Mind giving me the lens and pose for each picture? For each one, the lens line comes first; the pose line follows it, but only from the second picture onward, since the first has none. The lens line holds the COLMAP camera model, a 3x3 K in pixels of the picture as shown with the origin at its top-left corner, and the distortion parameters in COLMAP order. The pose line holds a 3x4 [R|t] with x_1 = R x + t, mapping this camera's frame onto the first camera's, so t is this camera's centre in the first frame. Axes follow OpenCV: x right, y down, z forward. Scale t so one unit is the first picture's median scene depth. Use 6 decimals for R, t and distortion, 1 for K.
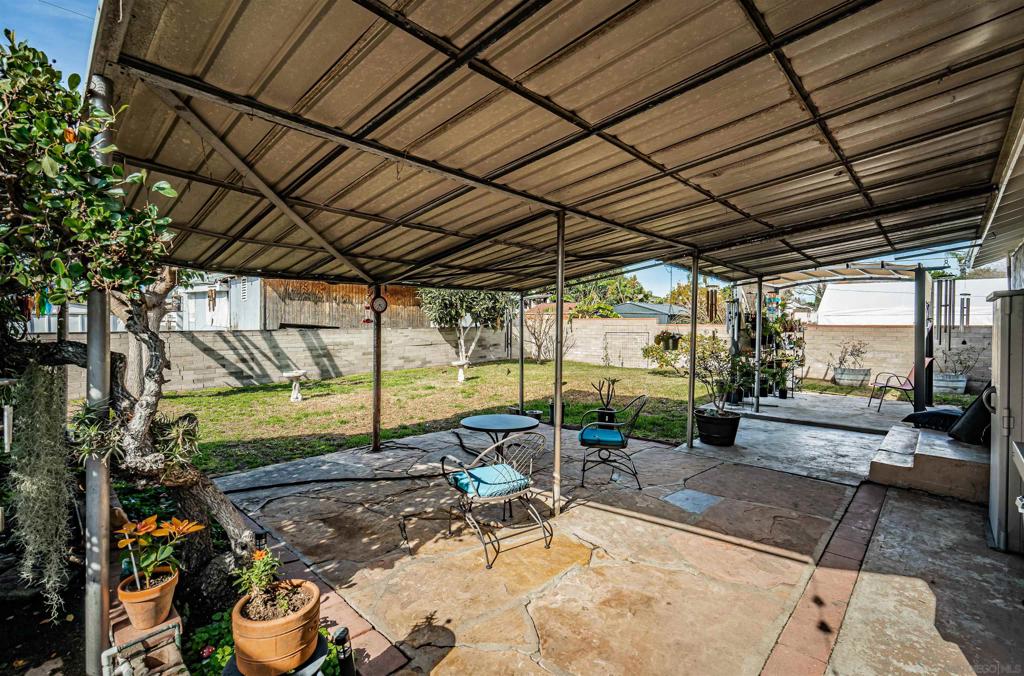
lens RADIAL K [[456.7, 0, 507.5], [0, 456.7, 330.3], [0, 0, 1]] dist [-0.008036, 0.008384]
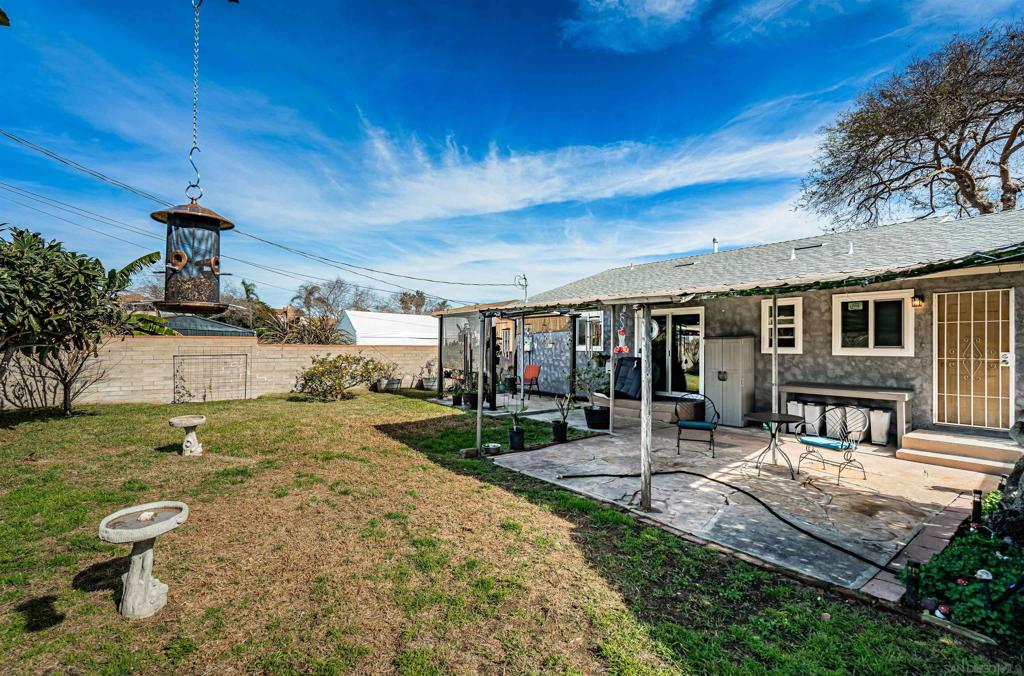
lens RADIAL K [[456.7, 0, 507.5], [0, 456.7, 330.3], [0, 0, 1]] dist [-0.008036, 0.008384]
pose [[0.166391, 0.027265, 0.985683, -1.306478], [0.009248, 0.999531, -0.029209, -0.032936], [-0.986016, 0.013976, 0.166061, 1.288001]]
